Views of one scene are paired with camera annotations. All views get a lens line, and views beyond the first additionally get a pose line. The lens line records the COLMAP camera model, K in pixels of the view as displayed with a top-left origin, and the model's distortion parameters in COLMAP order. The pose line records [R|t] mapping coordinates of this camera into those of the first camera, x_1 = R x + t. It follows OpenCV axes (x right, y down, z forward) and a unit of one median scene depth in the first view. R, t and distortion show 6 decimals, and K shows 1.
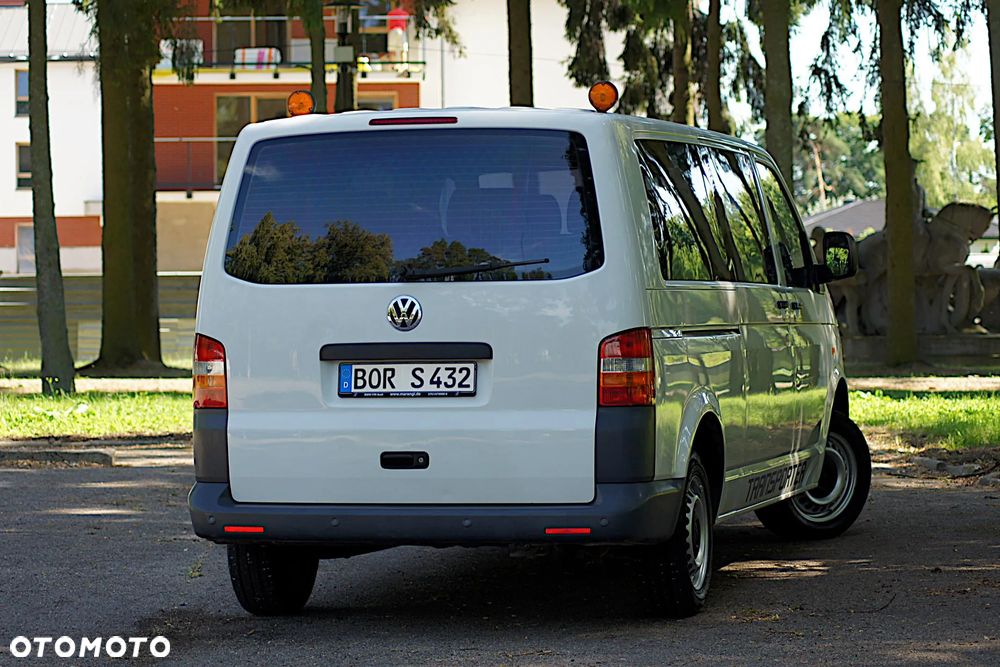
lens RADIAL K [[3696.5, 0, 500.0], [0, 3696.5, 333.5], [0, 0, 1]] dist [-0.099592, 0.020322]
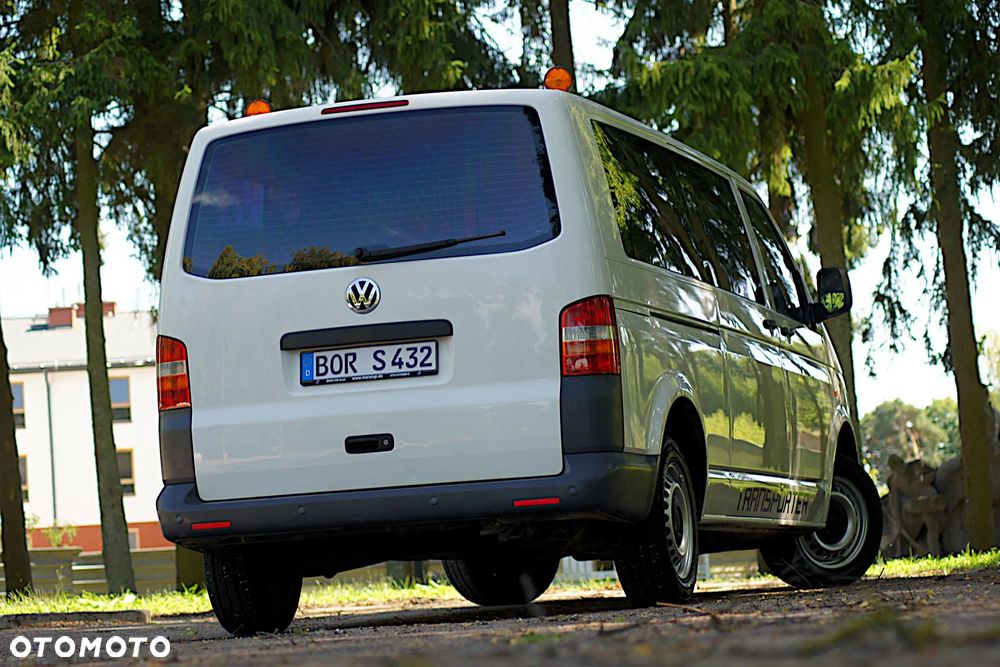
lens RADIAL K [[3696.5, 0, 500.0], [0, 3696.5, 333.5], [0, 0, 1]] dist [-0.099592, 0.020322]
pose [[0.998258, -0.051278, -0.029175, 0.038558], [0.048278, 0.994247, -0.095612, 0.099542], [0.033910, 0.094037, 0.994991, 0.019755]]
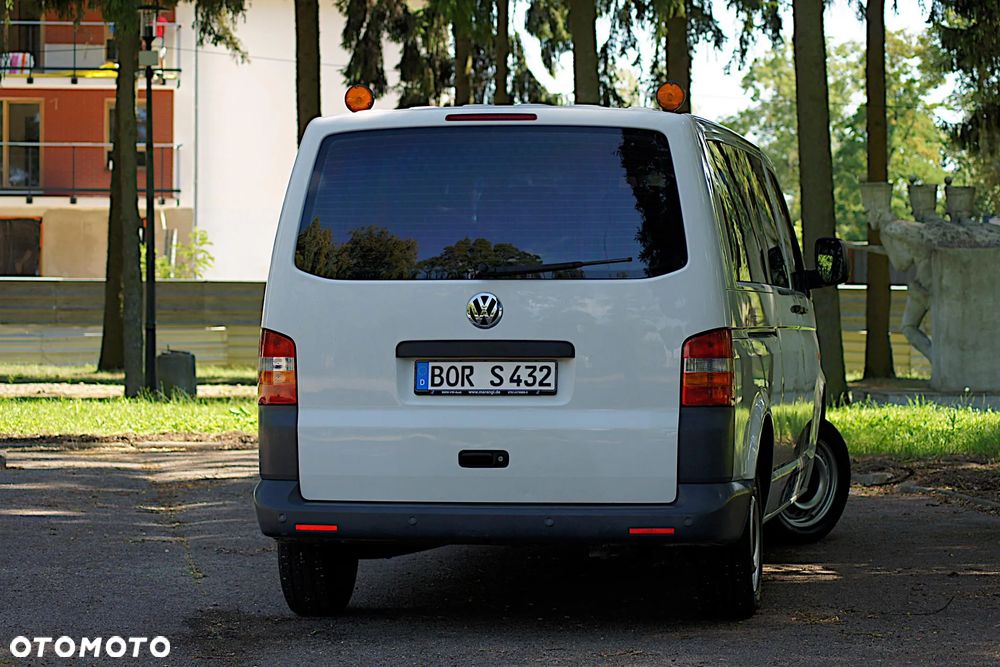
lens RADIAL K [[3696.5, 0, 500.0], [0, 3696.5, 333.5], [0, 0, 1]] dist [-0.099592, 0.020322]
pose [[0.995719, 0.011429, 0.091726, -0.111382], [-0.011071, 0.999929, -0.004417, 0.004926], [-0.091770, 0.003382, 0.995774, 0.011419]]
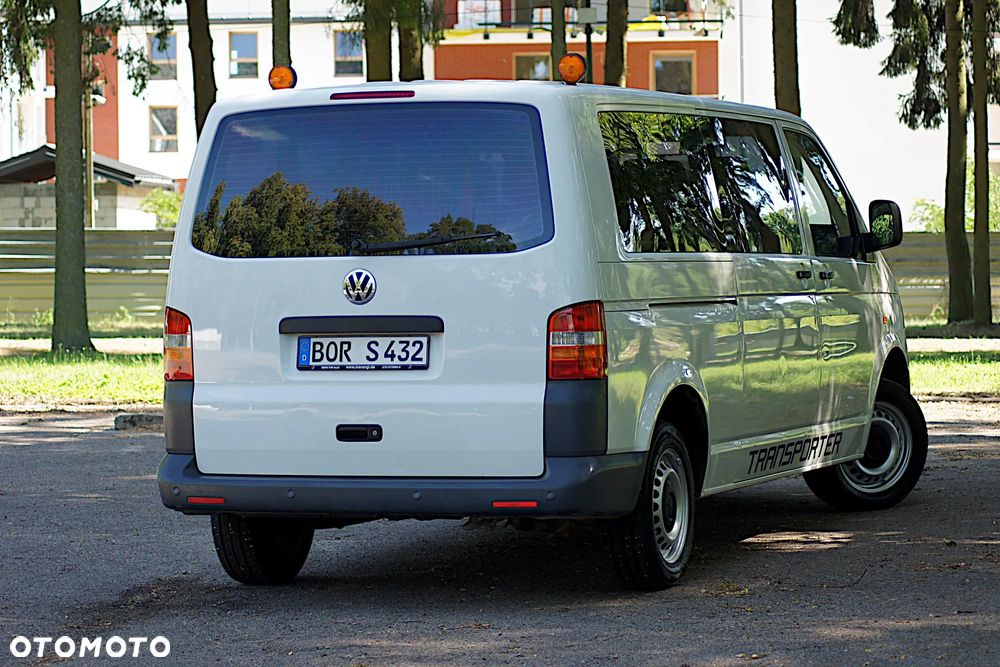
lens RADIAL K [[3696.5, 0, 500.0], [0, 3696.5, 333.5], [0, 0, 1]] dist [-0.099592, 0.020322]
pose [[0.994290, 0.000294, -0.106709, 0.117995], [0.001014, 0.999925, 0.012198, -0.004931], [0.106704, -0.012237, 0.994215, 0.005062]]
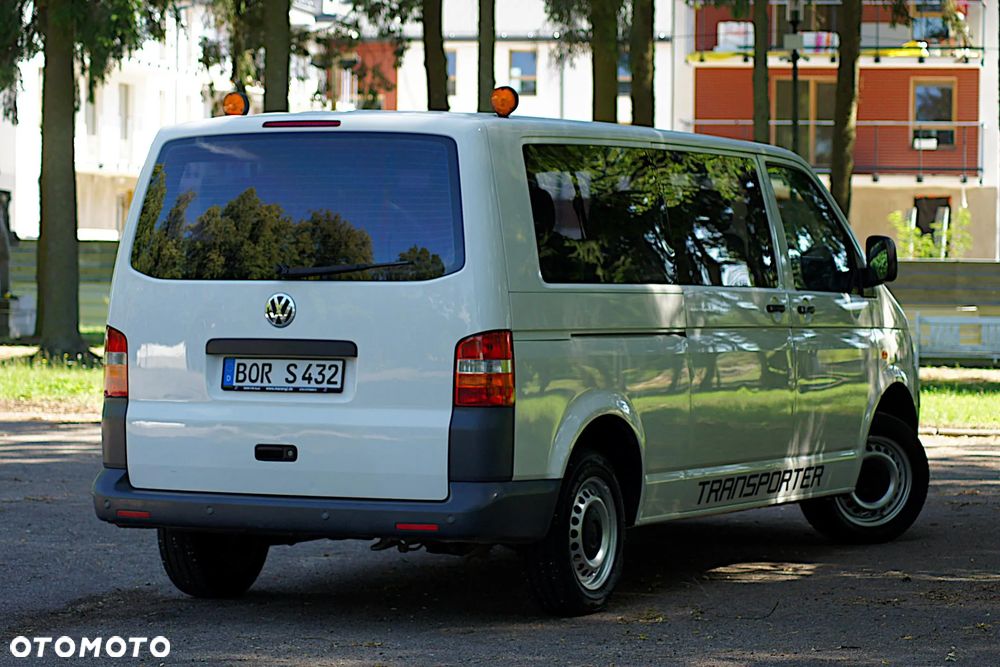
lens RADIAL K [[3696.5, 0, 500.0], [0, 3696.5, 333.5], [0, 0, 1]] dist [-0.099592, 0.020322]
pose [[0.979374, 0.024827, -0.200525, 0.238186], [-0.023571, 0.999685, 0.008652, -0.009299], [0.200676, -0.003747, 0.979650, 0.002848]]
